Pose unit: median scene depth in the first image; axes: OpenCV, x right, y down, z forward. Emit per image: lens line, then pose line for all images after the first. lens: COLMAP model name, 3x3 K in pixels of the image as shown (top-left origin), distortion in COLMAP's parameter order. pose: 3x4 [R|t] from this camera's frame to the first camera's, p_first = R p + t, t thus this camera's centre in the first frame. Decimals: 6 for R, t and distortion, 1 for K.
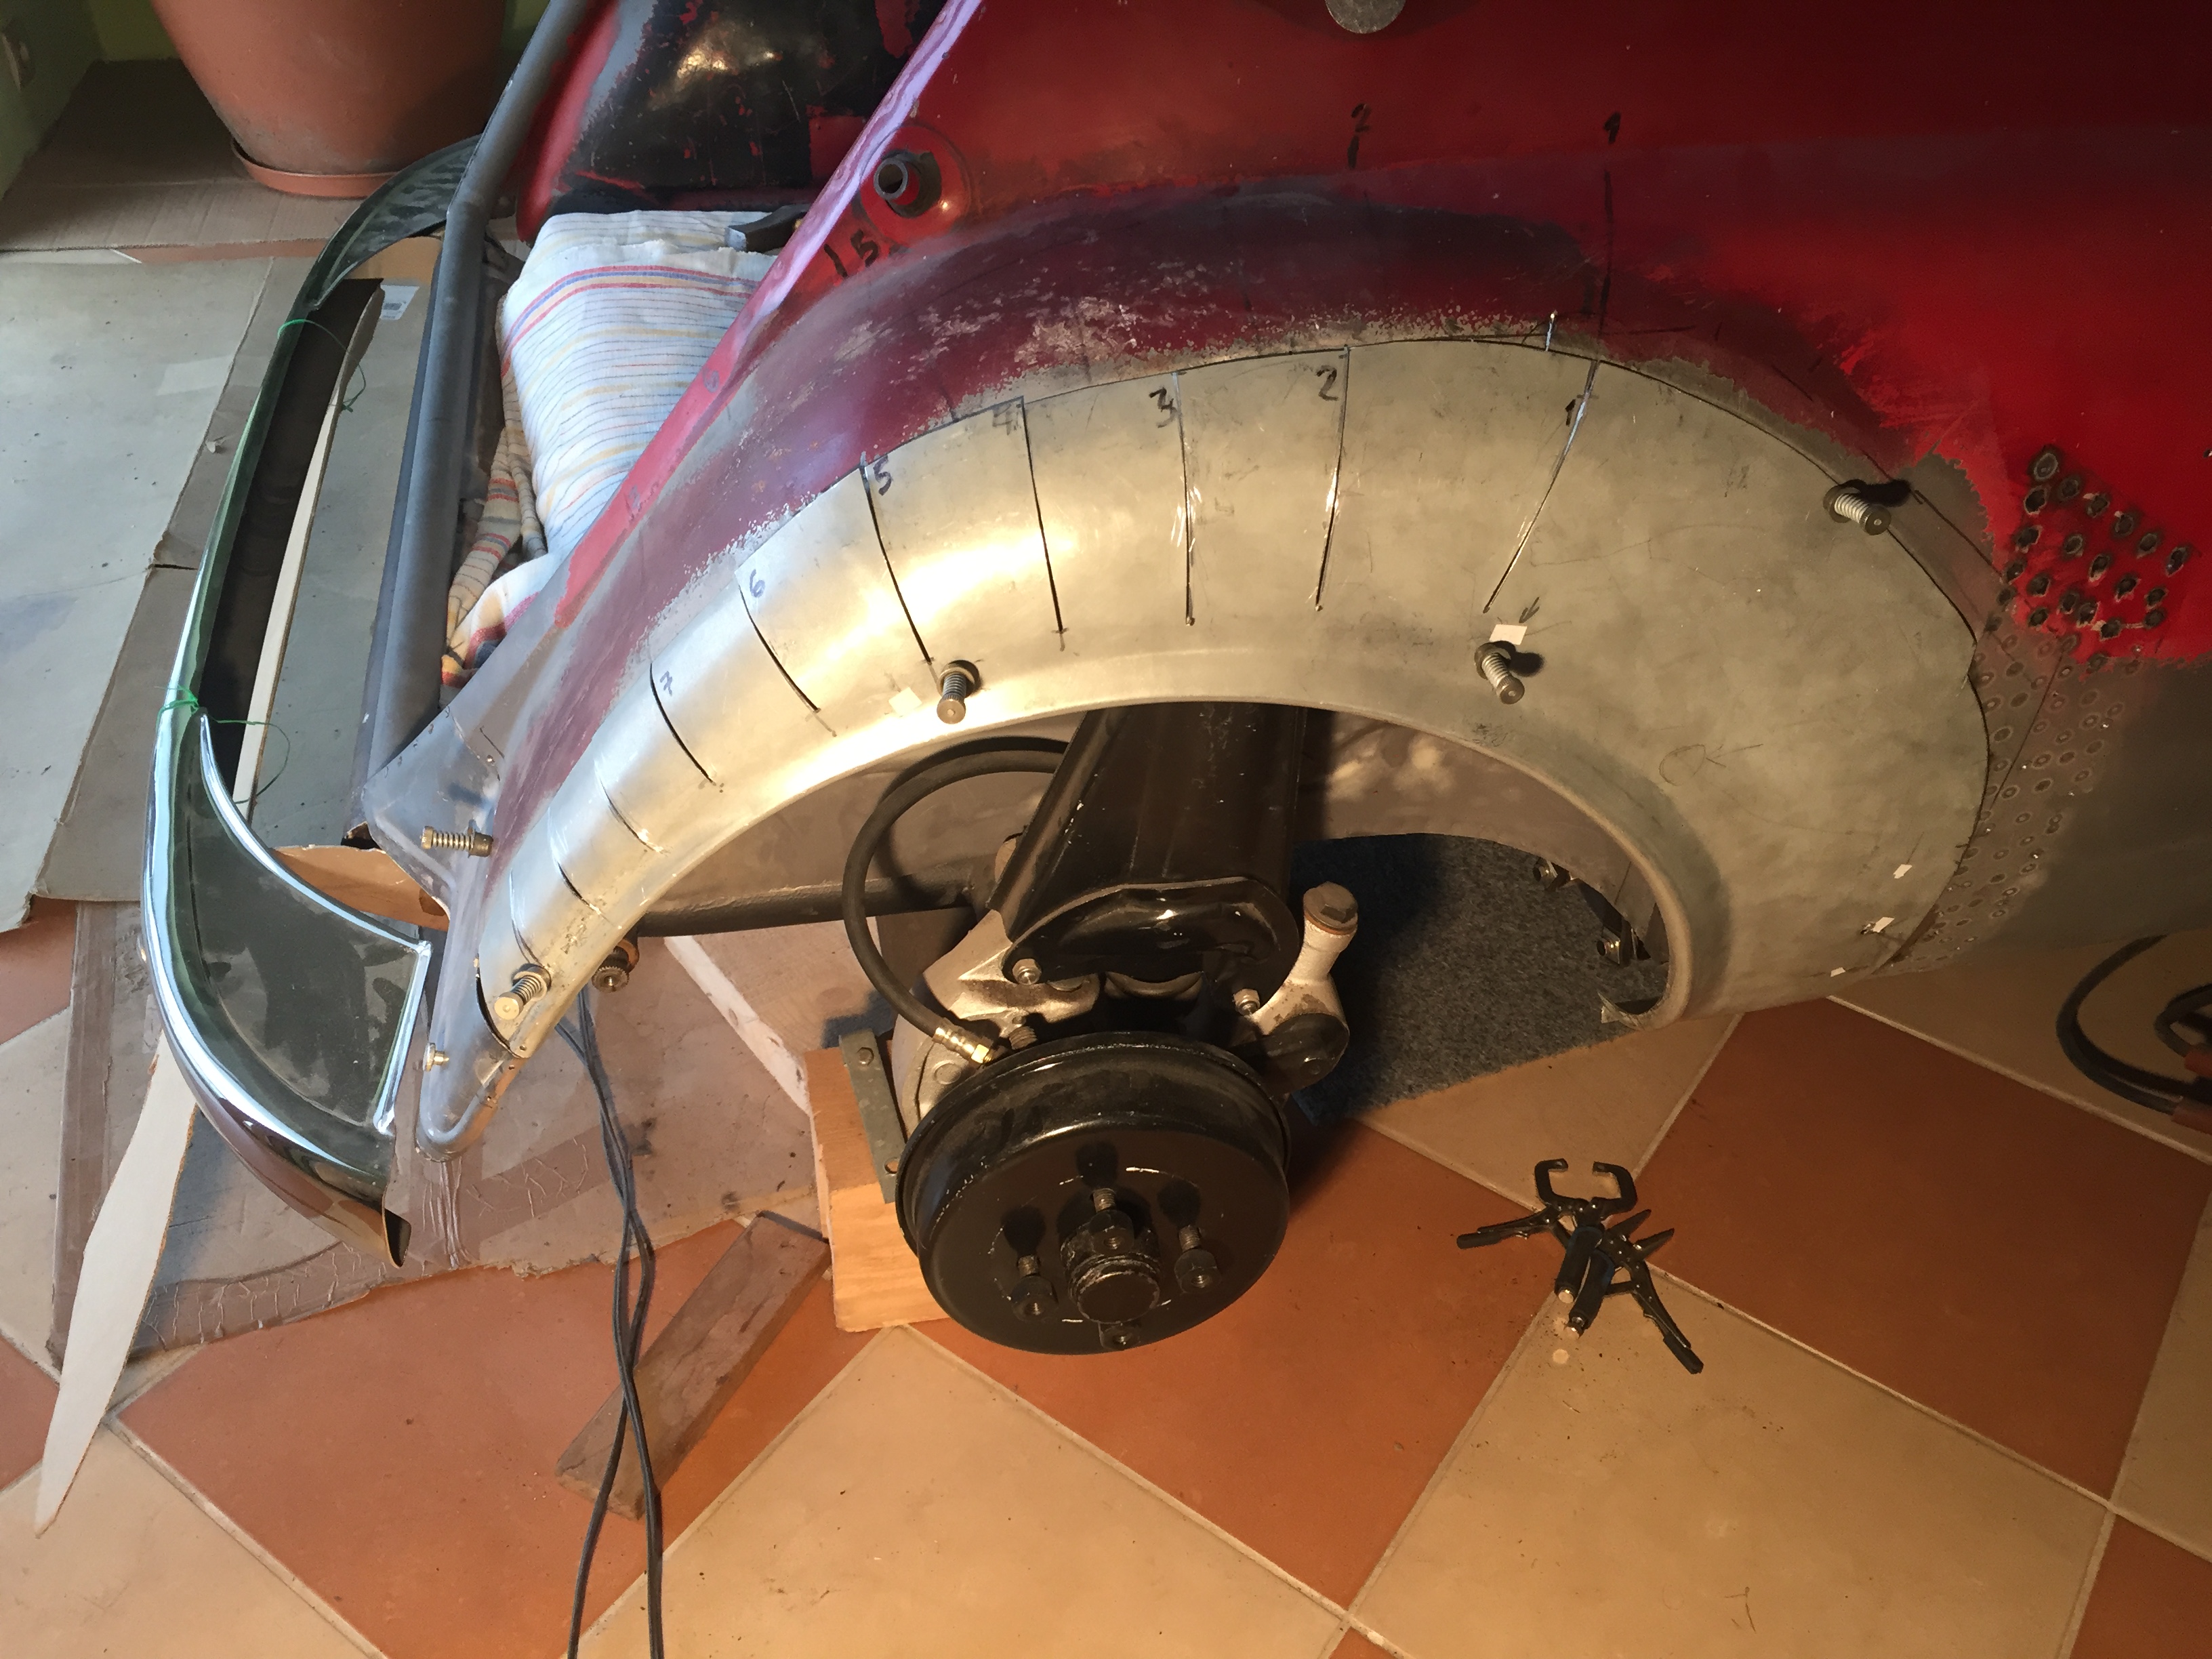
lens RADIAL K [[1919.6, 0, 1106.0], [0, 1919.6, 829.5], [0, 0, 1]] dist [0.100256, -0.160783]
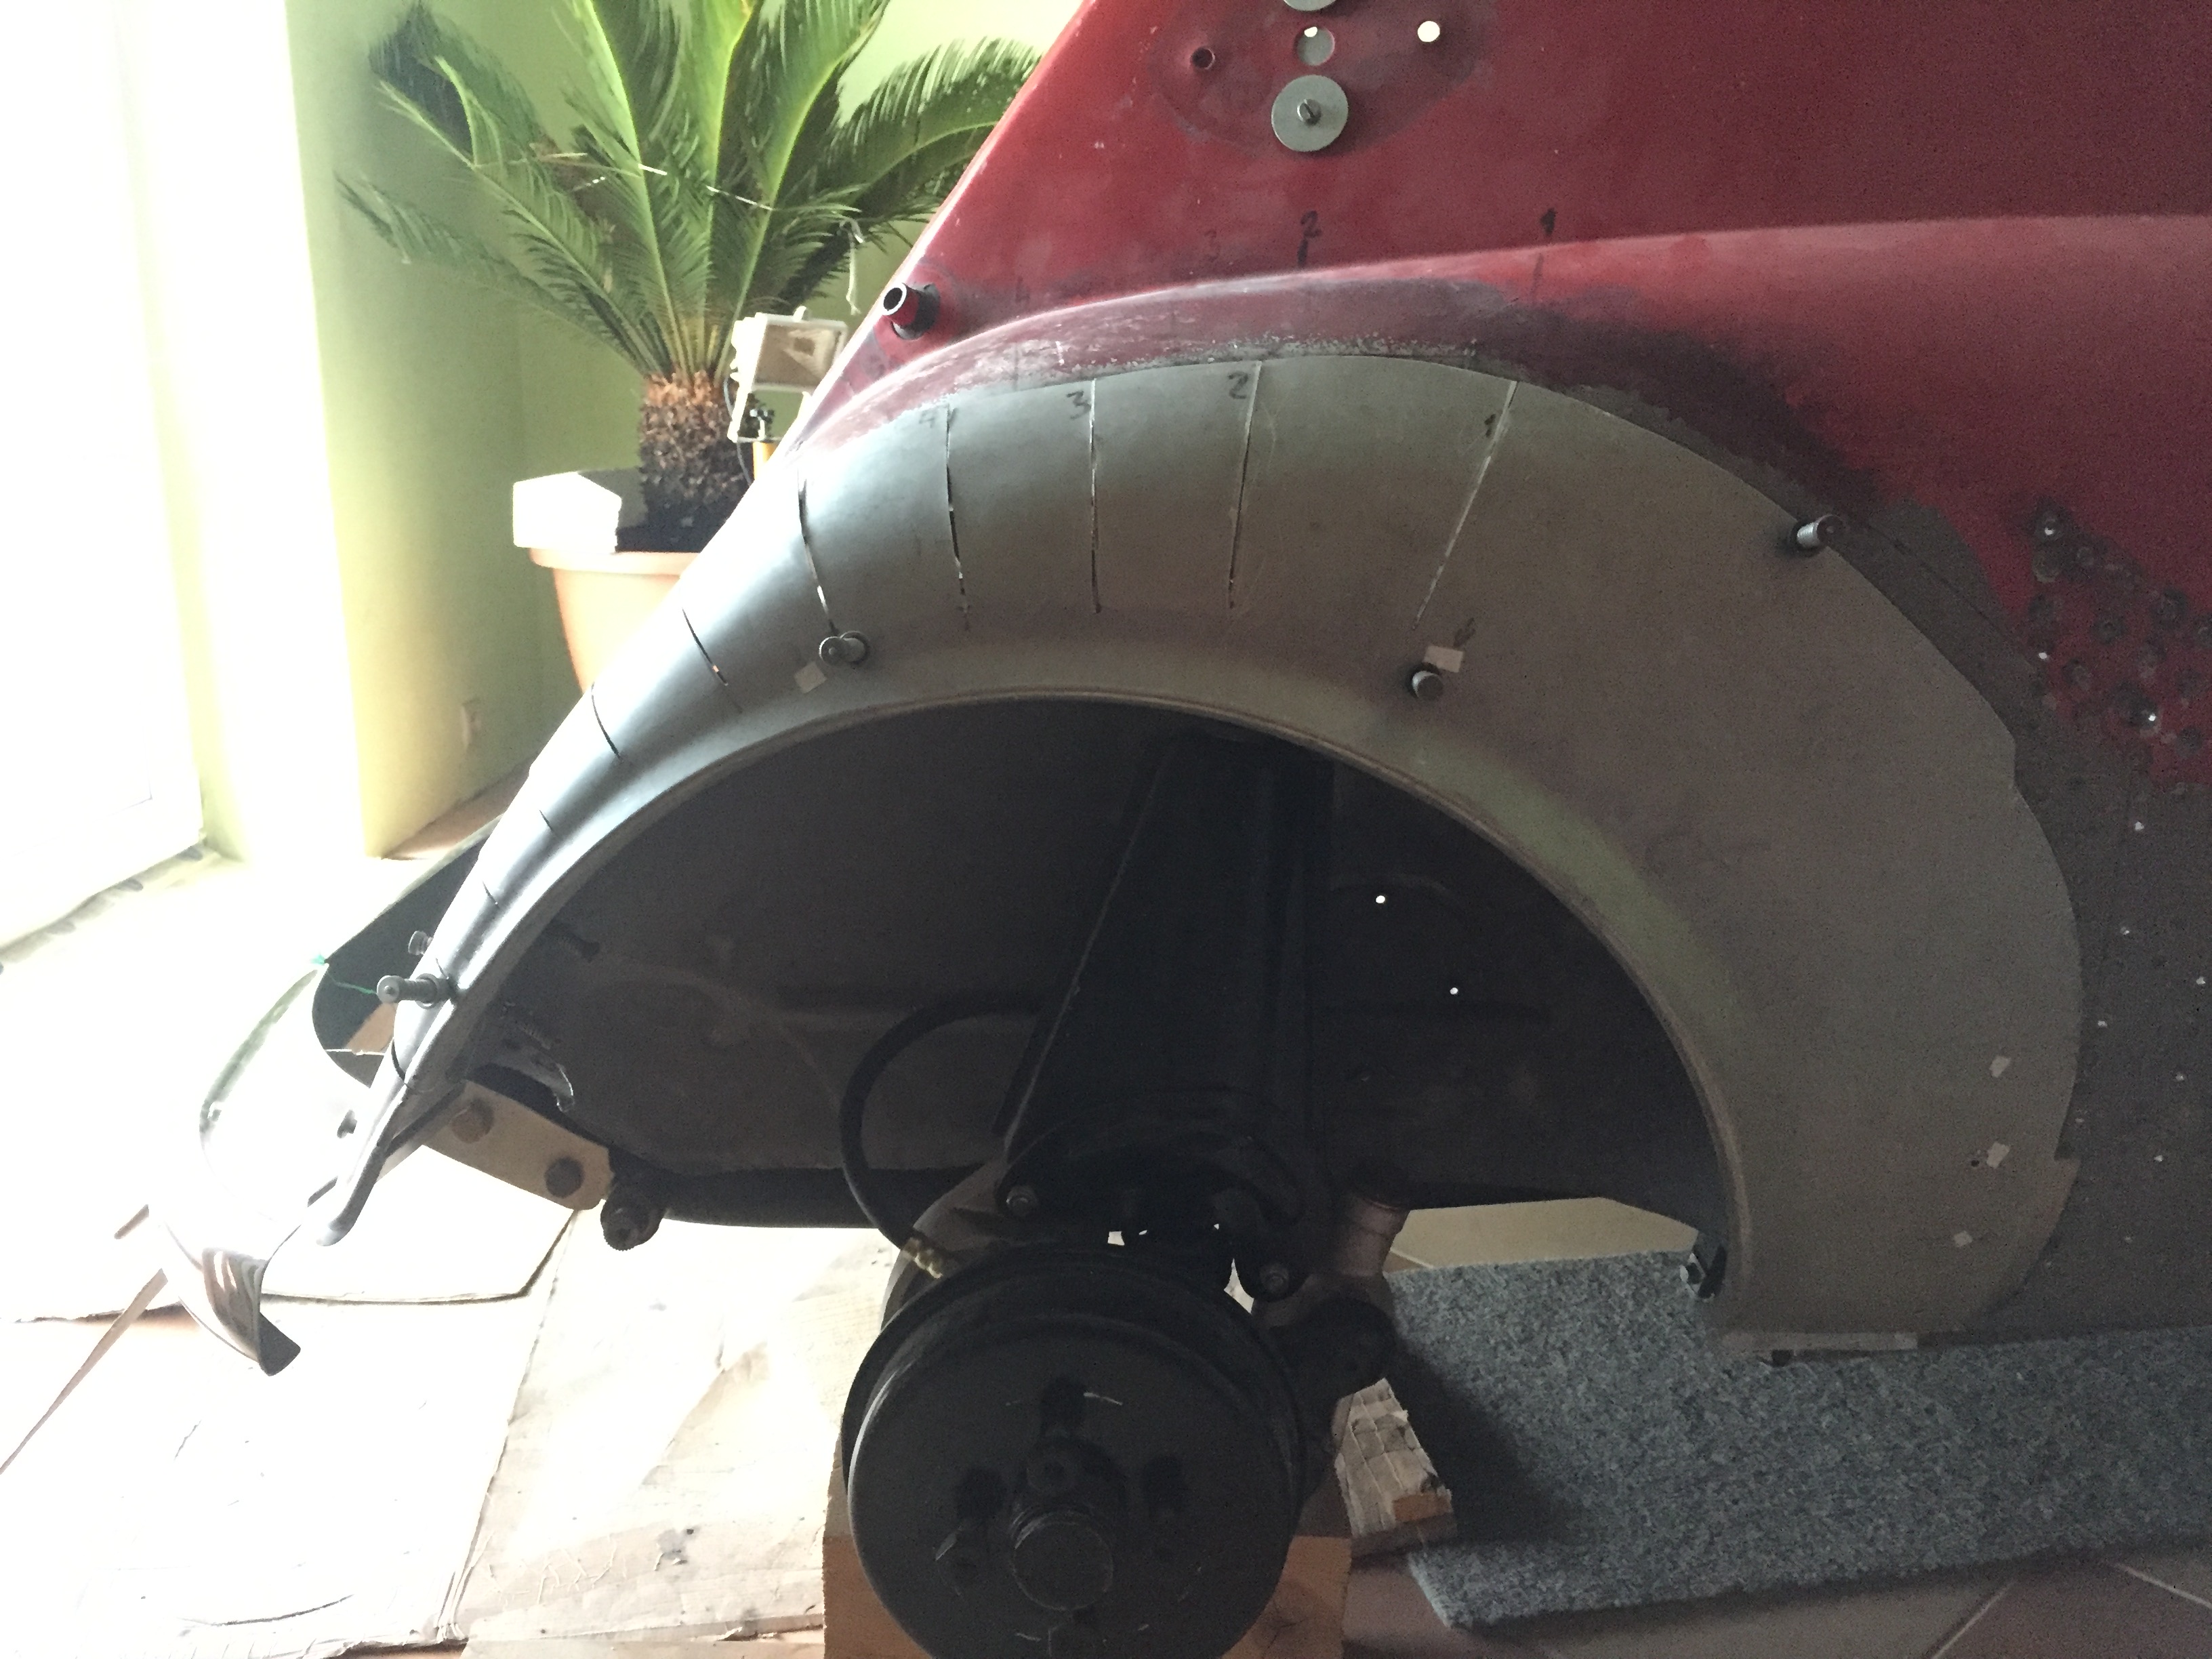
lens RADIAL K [[1919.6, 0, 1106.0], [0, 1919.6, 829.5], [0, 0, 1]] dist [0.100256, -0.160783]
pose [[0.979164, 0.020613, -0.202021, 0.158990], [-0.104071, 0.905196, -0.412056, 0.254734], [0.174375, 0.424495, 0.888480, 0.108231]]
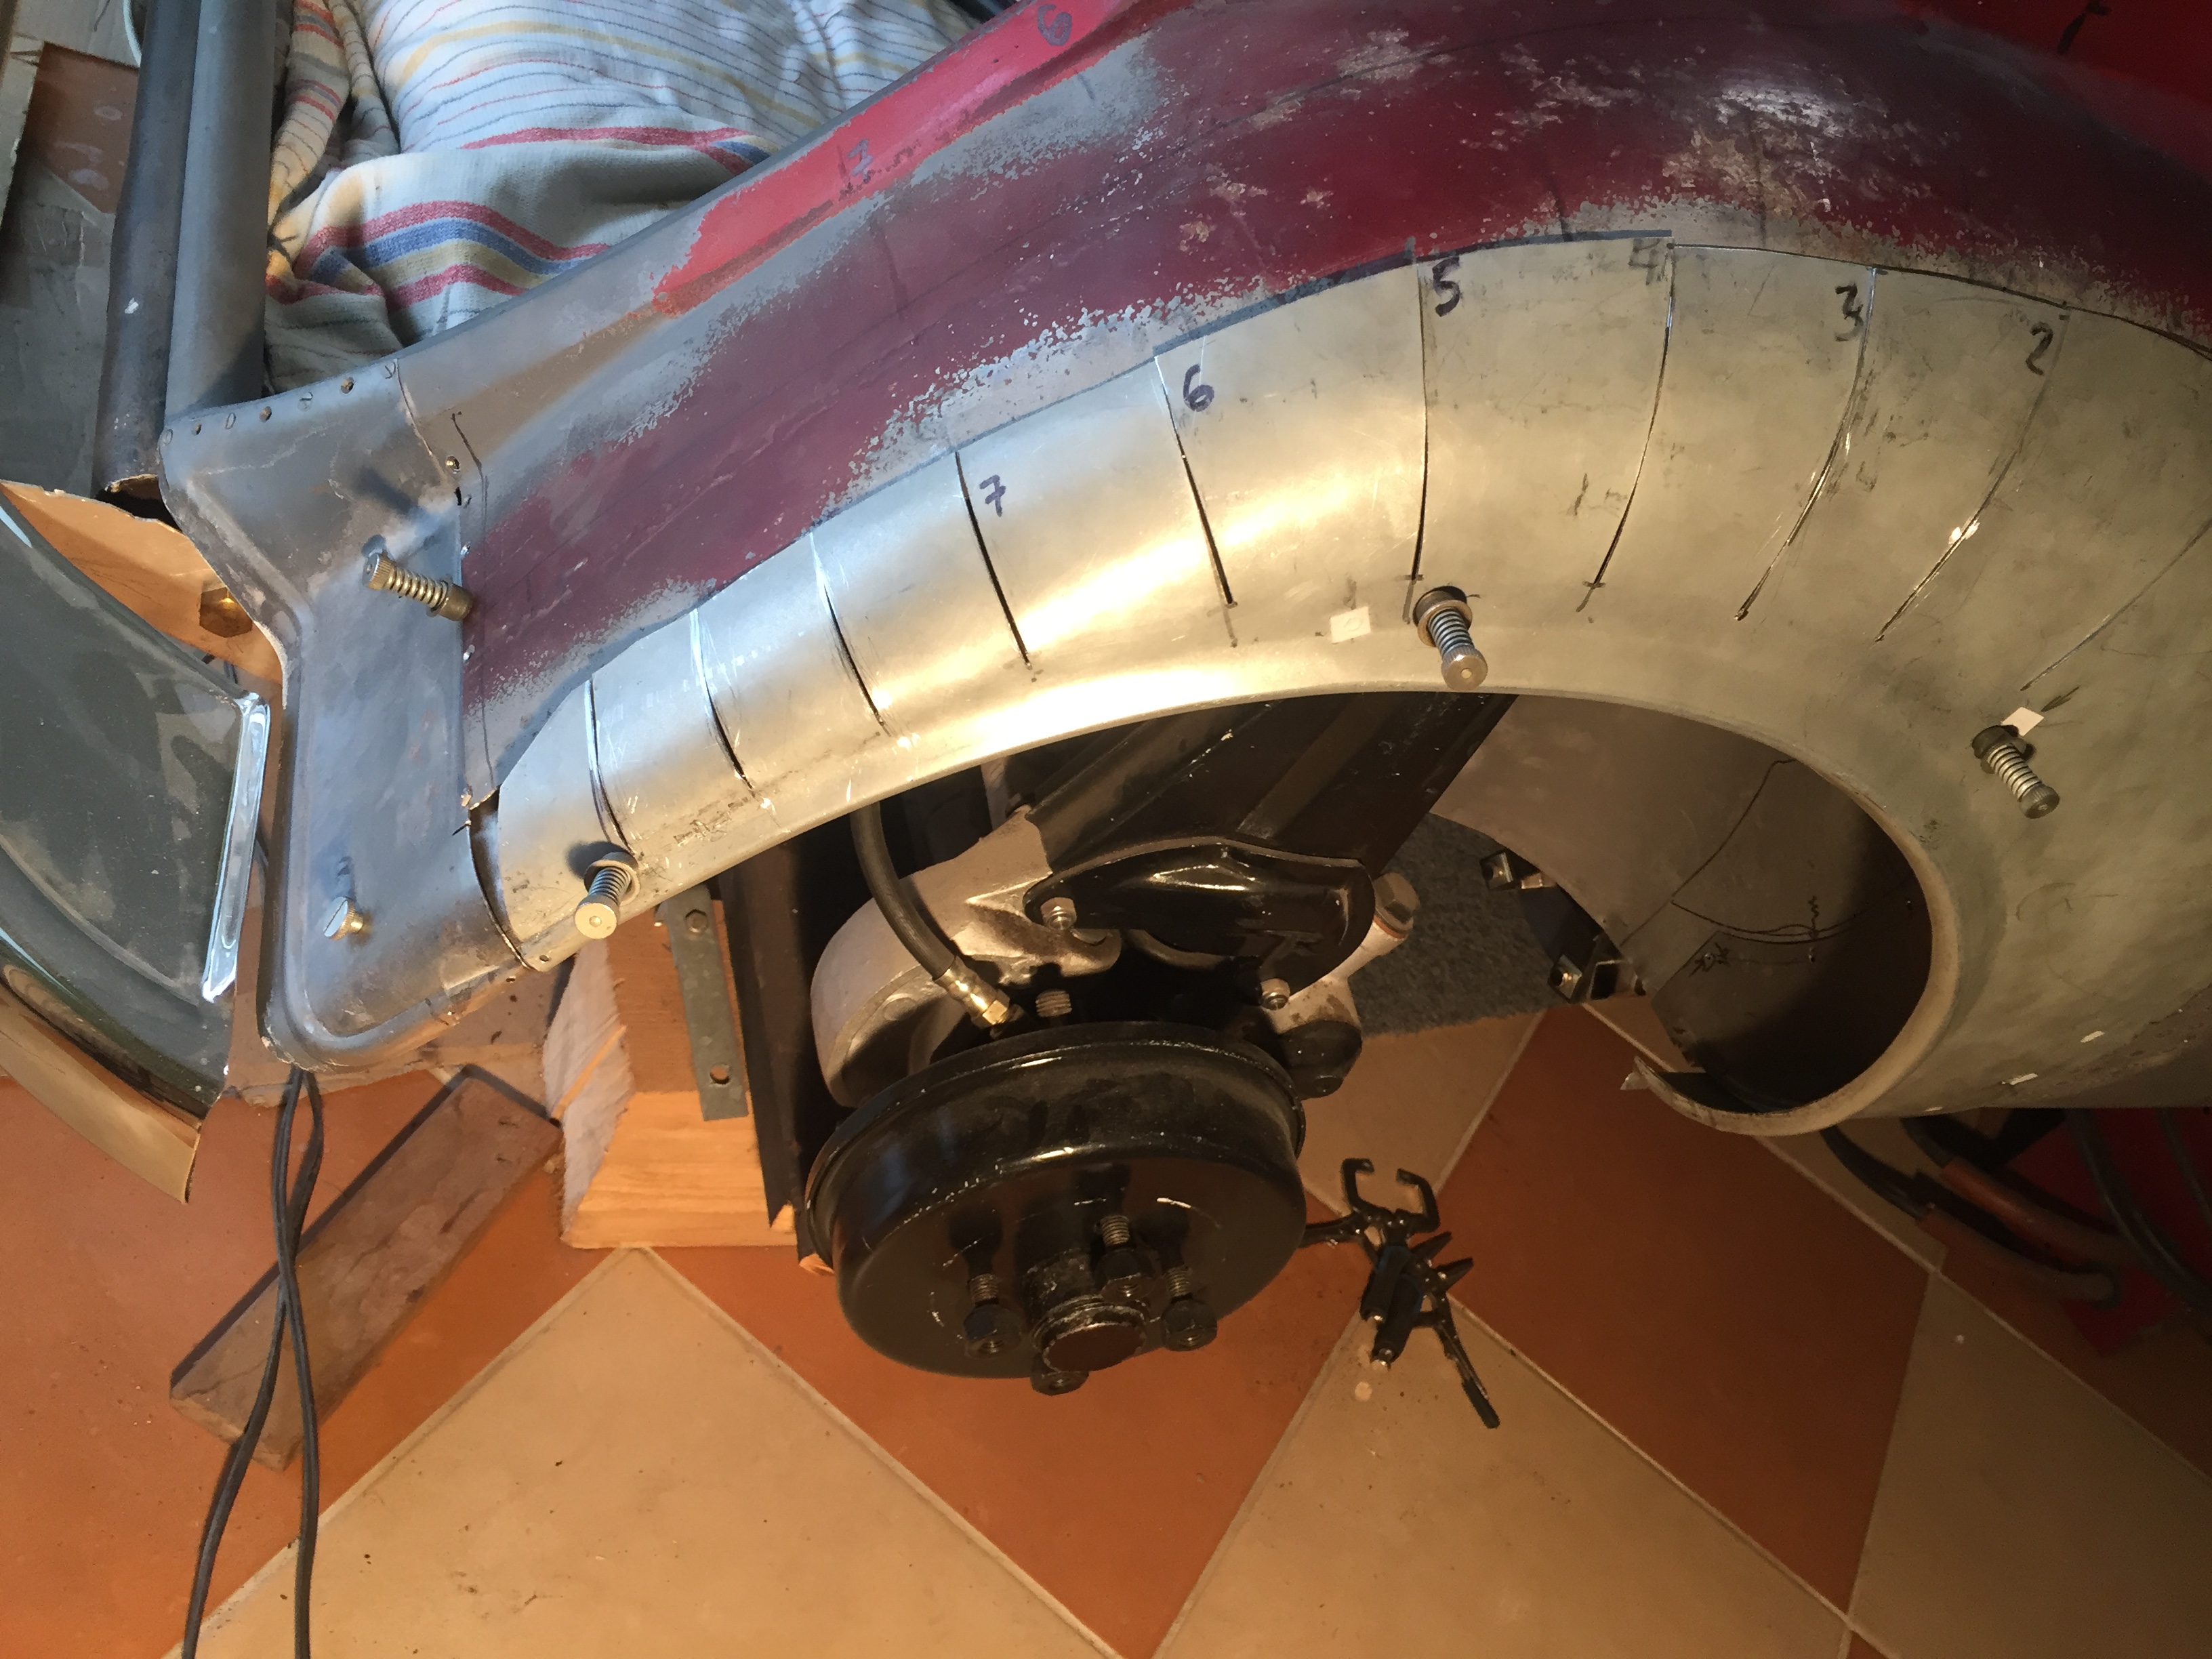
lens RADIAL K [[1919.6, 0, 1106.0], [0, 1919.6, 829.5], [0, 0, 1]] dist [0.100256, -0.160783]
pose [[0.925769, 0.218966, 0.308229, -0.237629], [-0.251464, 0.965370, 0.069477, -0.014527], [-0.282342, -0.141828, 0.948772, 0.240852]]
